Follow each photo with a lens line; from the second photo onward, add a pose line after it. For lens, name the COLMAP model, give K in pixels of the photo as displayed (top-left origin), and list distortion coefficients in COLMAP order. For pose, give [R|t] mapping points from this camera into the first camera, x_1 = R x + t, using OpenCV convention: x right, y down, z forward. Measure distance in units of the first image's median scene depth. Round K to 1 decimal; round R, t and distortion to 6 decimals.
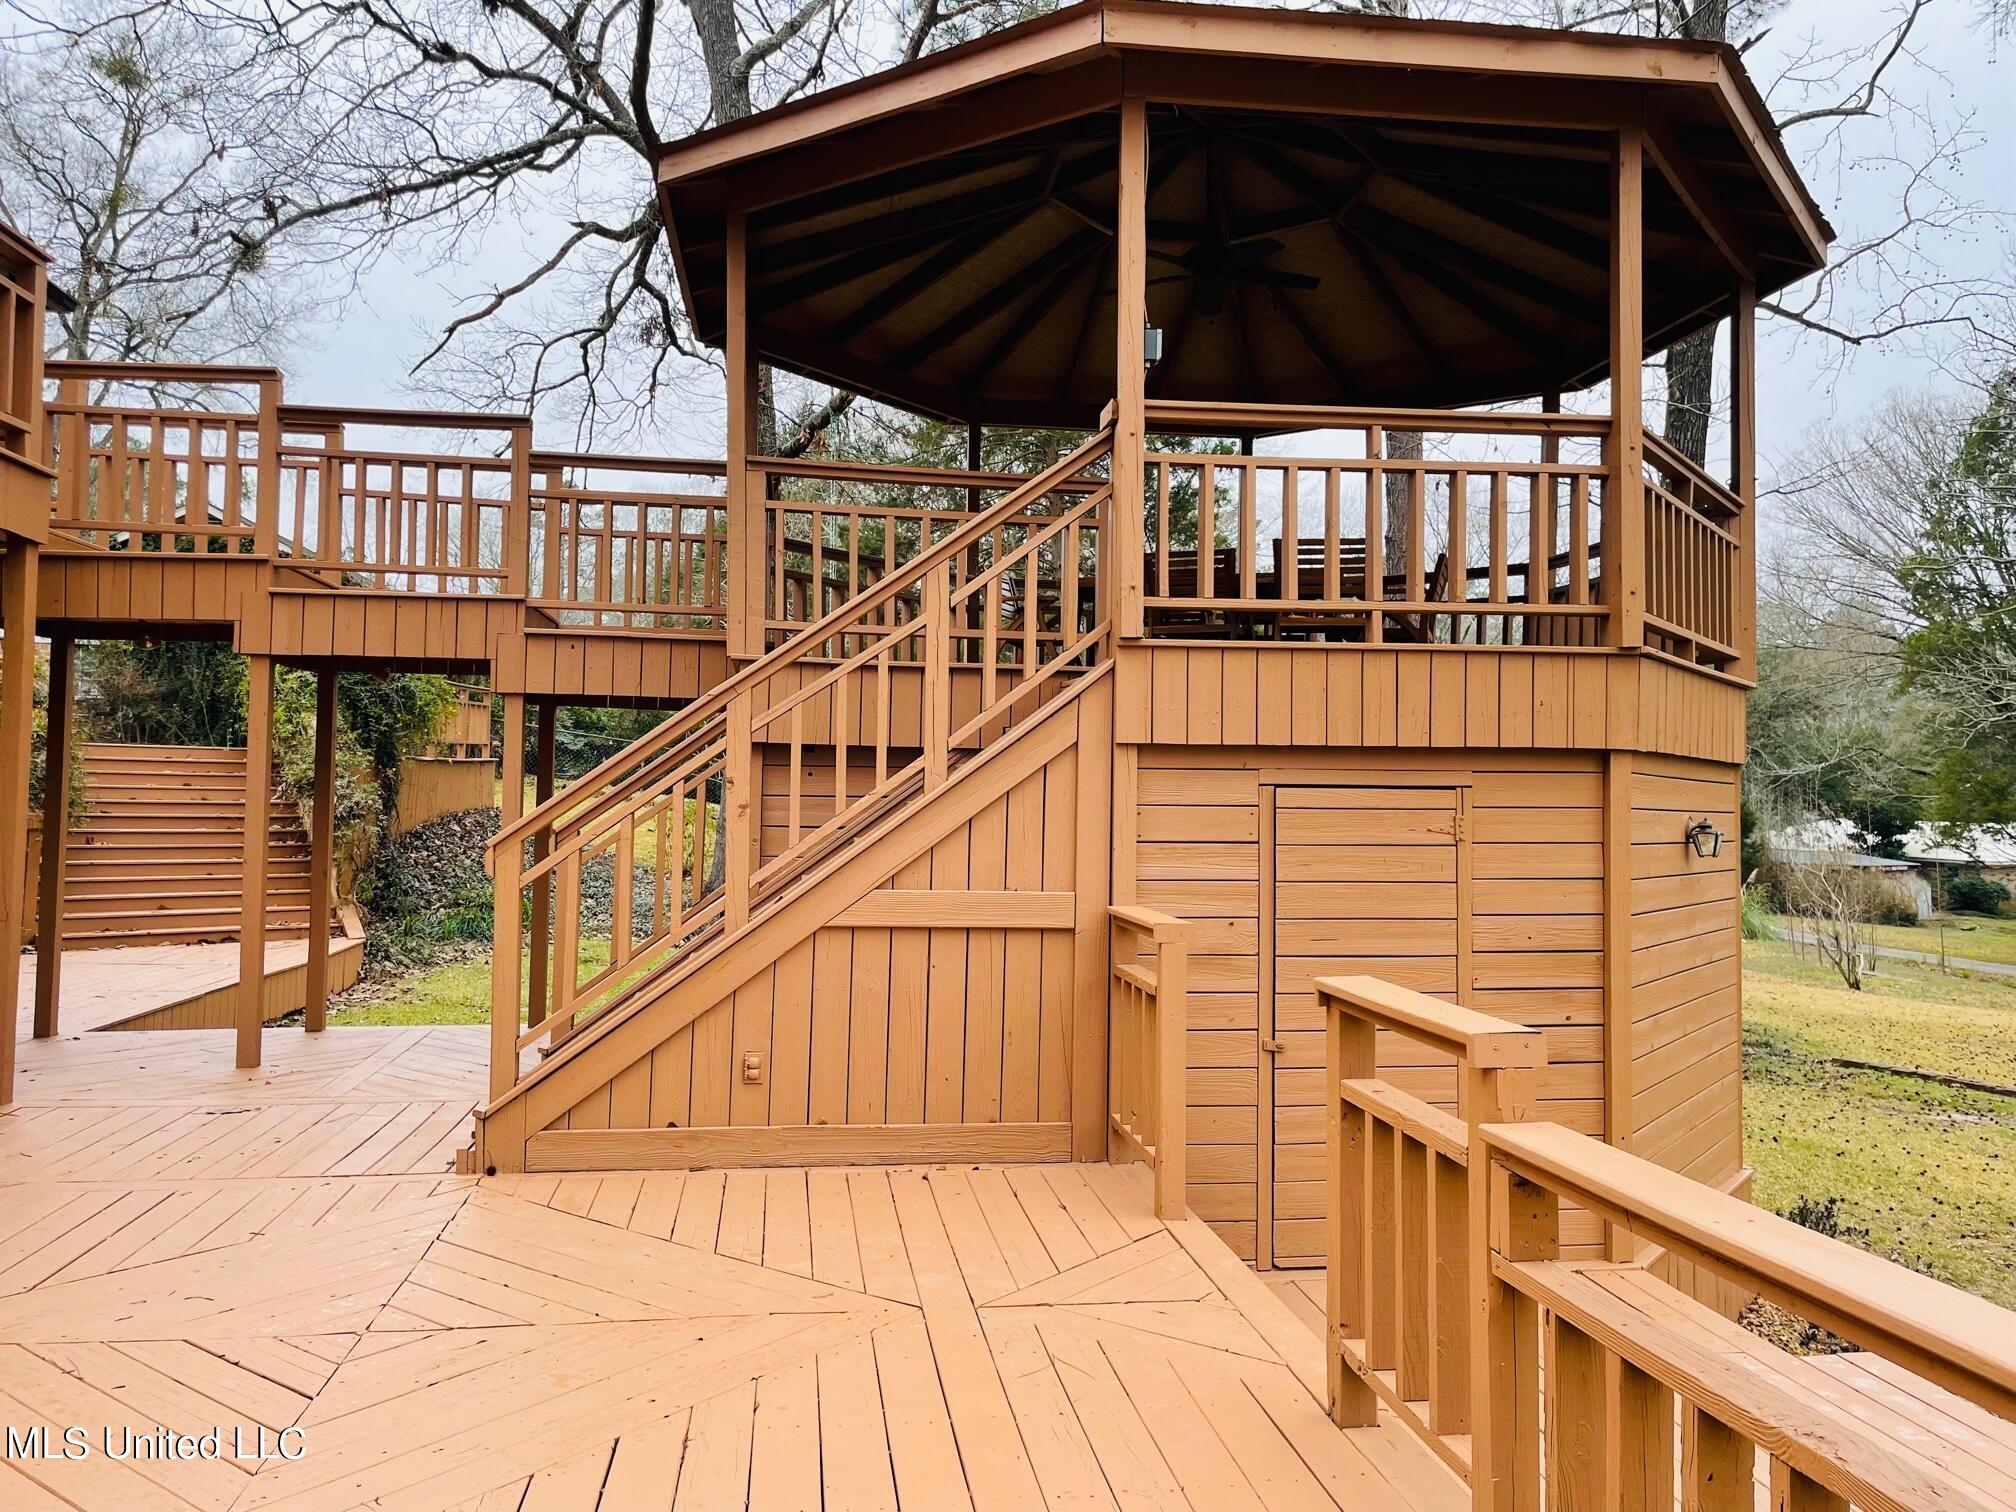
lens RADIAL K [[1517.2, 0, 997.8], [0, 1517.2, 737.2], [0, 0, 1]] dist [0.087138, -0.112592]
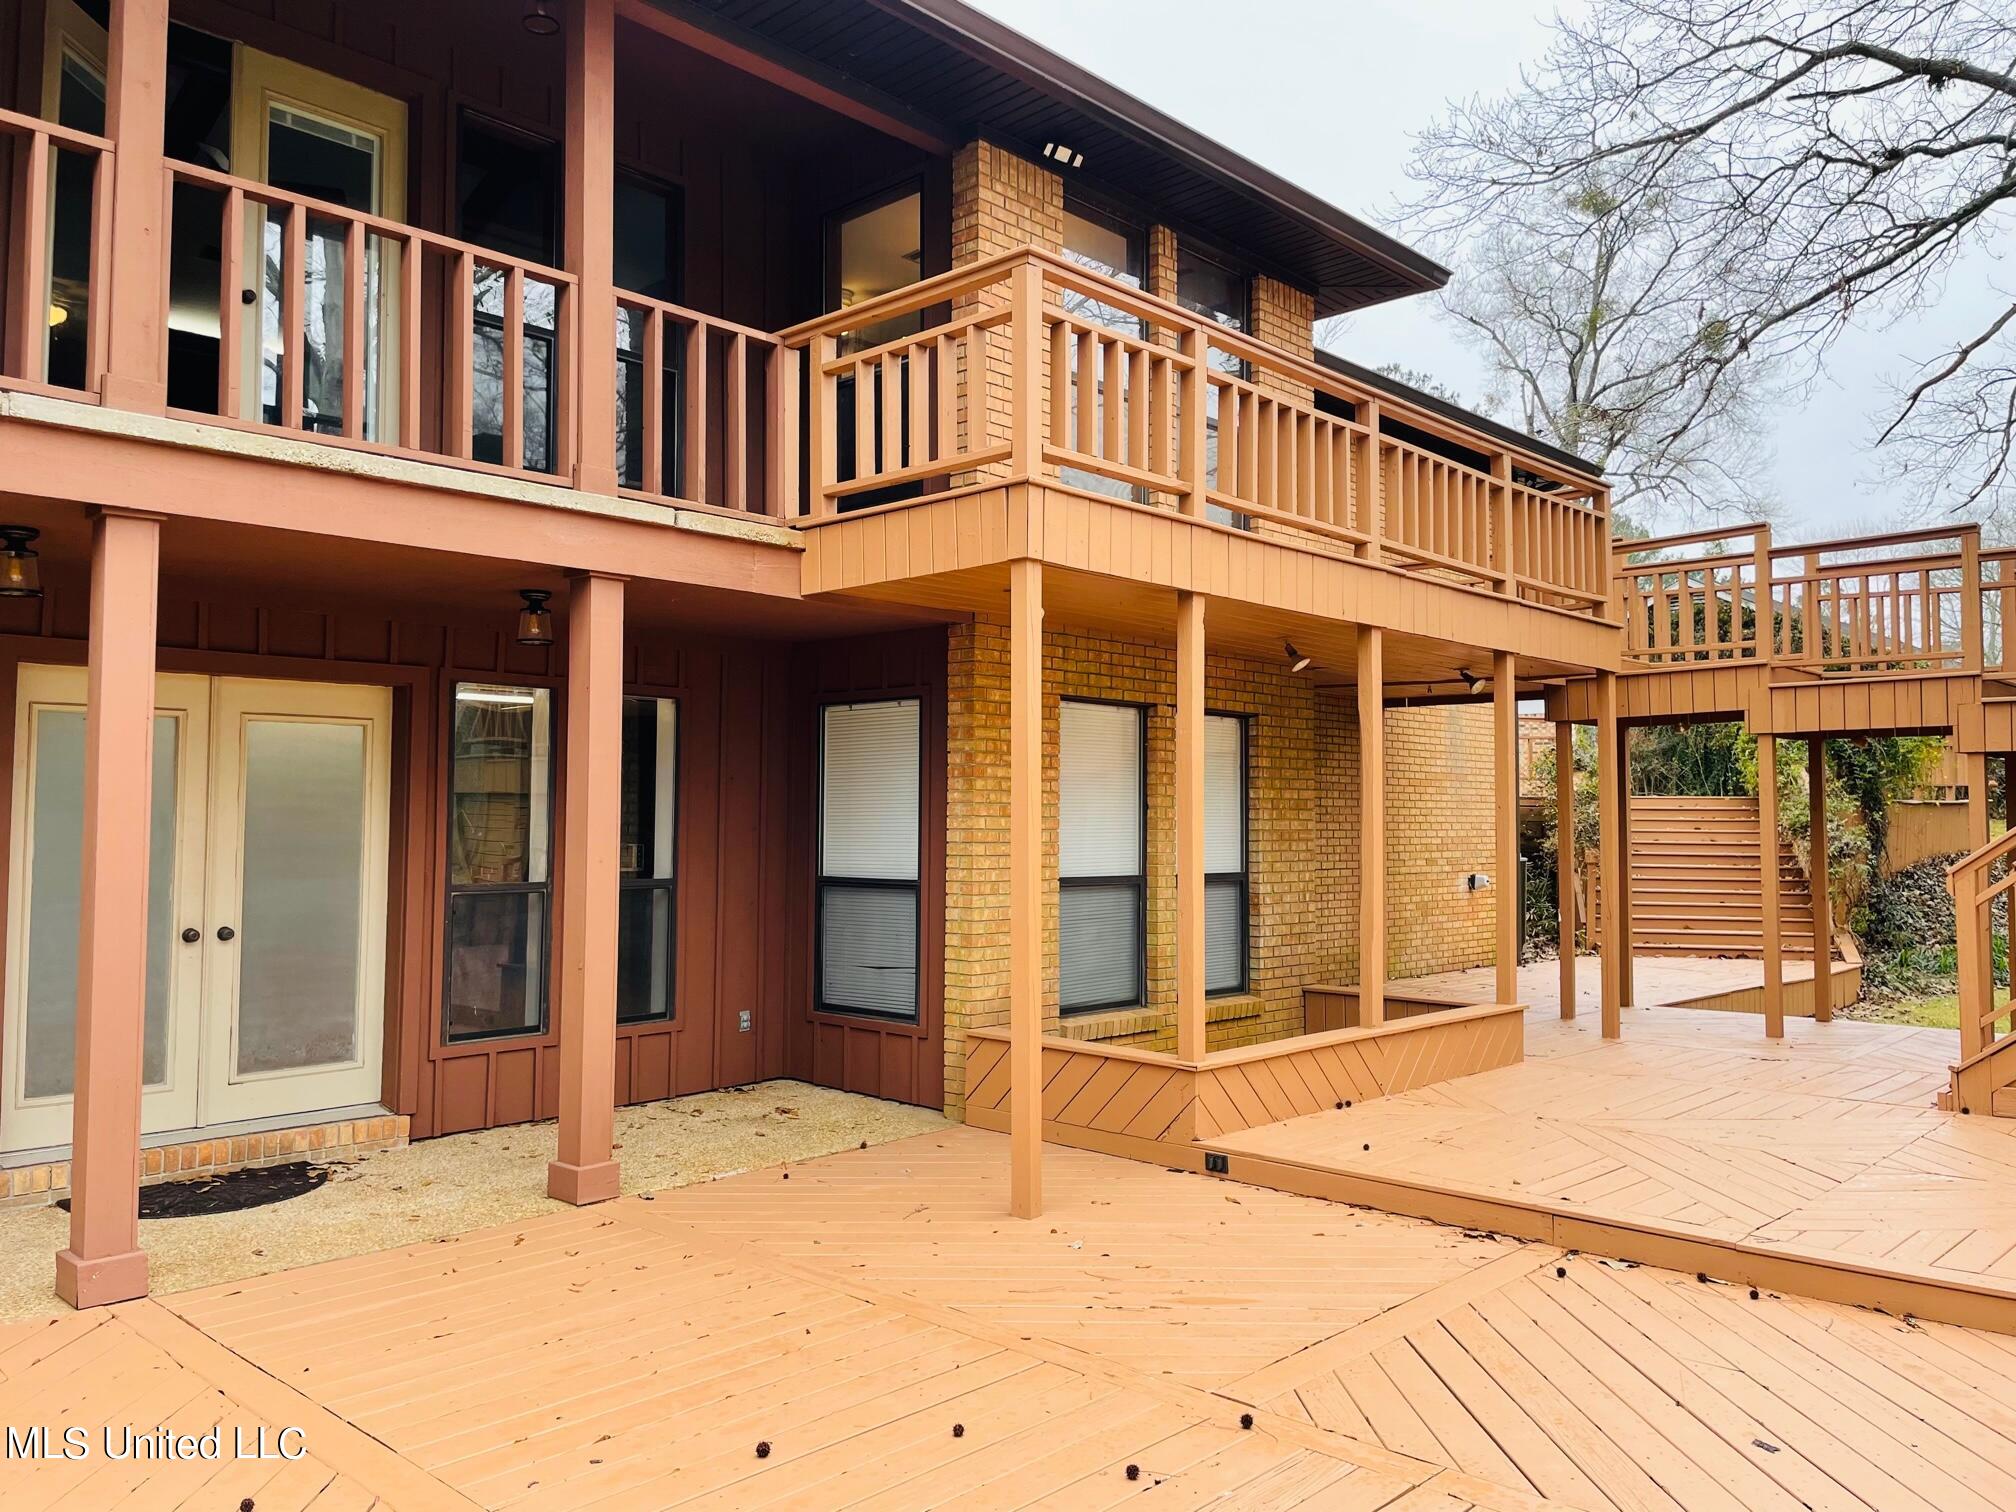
lens RADIAL K [[1517.2, 0, 997.8], [0, 1517.2, 737.2], [0, 0, 1]] dist [0.087138, -0.112592]
pose [[0.623358, -0.056463, -0.779895, 0.075024], [0.035037, 0.998405, -0.044278, -0.006560], [0.781151, 0.000276, 0.624342, -0.178769]]
